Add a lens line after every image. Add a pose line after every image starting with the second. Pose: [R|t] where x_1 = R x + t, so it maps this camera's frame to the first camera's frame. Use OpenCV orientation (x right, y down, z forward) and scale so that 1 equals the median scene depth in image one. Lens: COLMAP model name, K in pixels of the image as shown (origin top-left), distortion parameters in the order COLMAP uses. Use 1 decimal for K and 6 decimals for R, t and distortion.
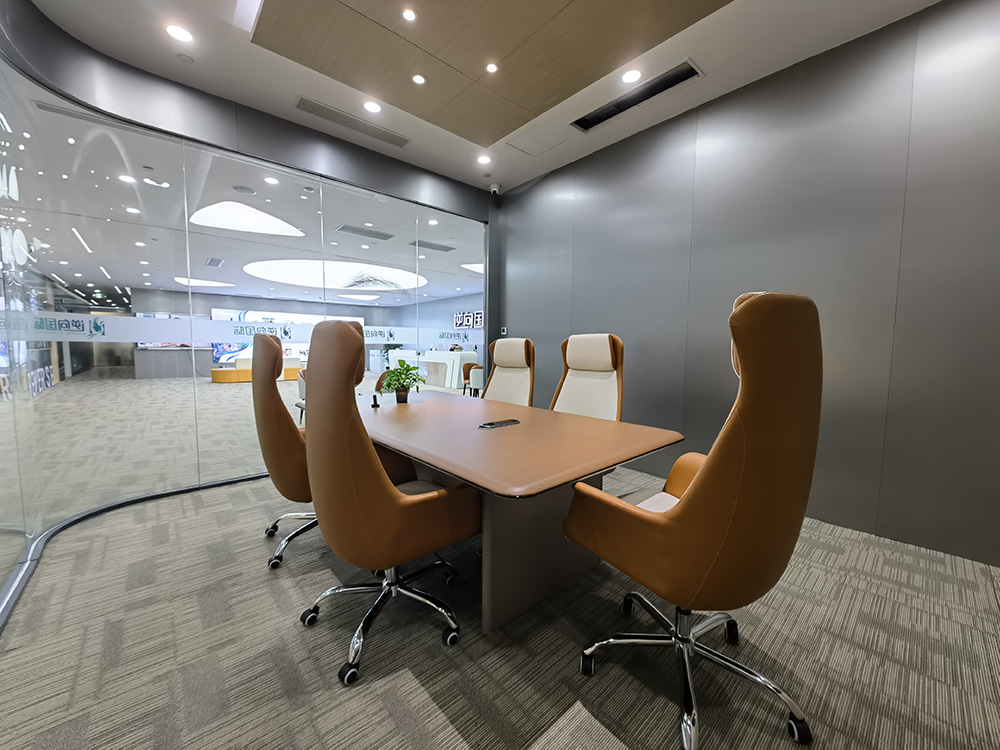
lens RADIAL K [[384.8, 0, 486.6], [0, 384.8, 374.4], [0, 0, 1]] dist [0.007992, -0.006656]
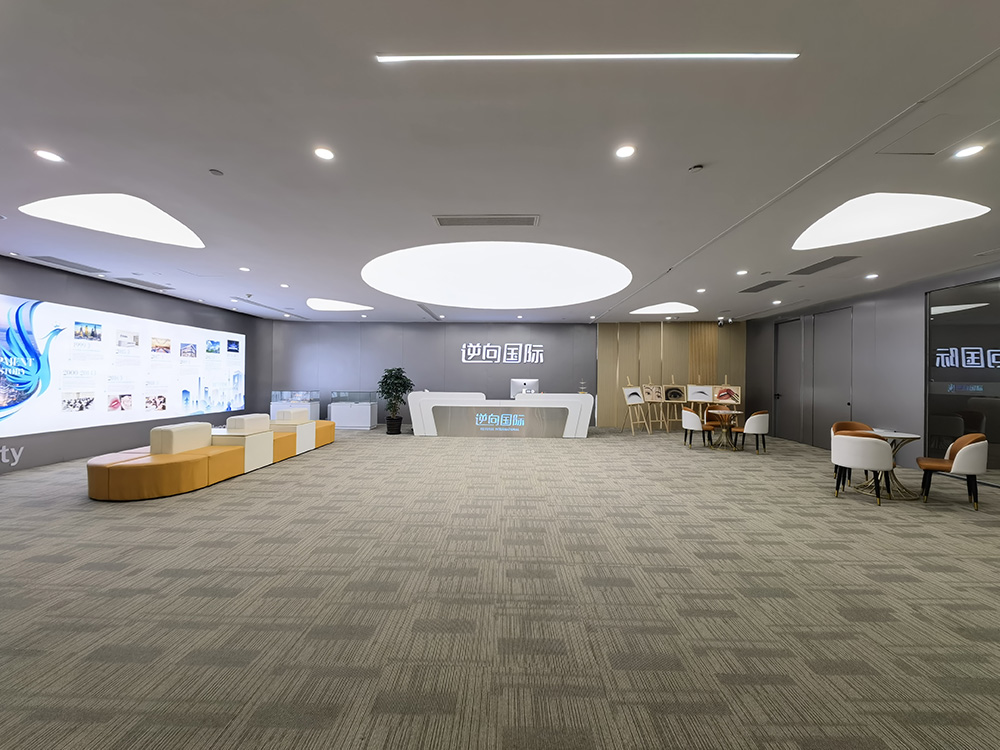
lens RADIAL K [[384.8, 0, 499.4], [0, 384.8, 374.9], [0, 0, 1]] dist [0.007992, -0.006656]
pose [[0.675466, 0.002537, 0.737386, -0.649417], [0.041990, 0.998239, -0.041899, -0.062821], [-0.736194, 0.059264, 0.674170, 0.458408]]
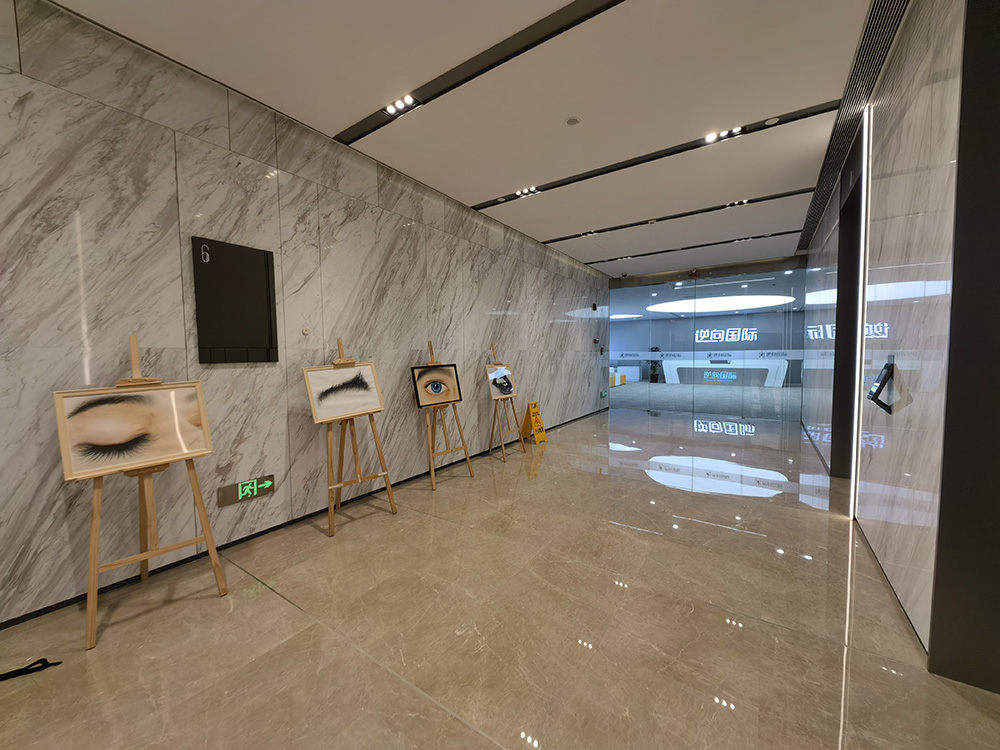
lens RADIAL K [[384.8, 0, 497.3], [0, 384.8, 375.4], [0, 0, 1]] dist [0.007992, -0.006656]
pose [[0.969303, -0.032442, 0.243721, -1.083736], [0.033736, 0.999430, -0.001136, -0.034151], [-0.243546, 0.009323, 0.969845, -0.046244]]
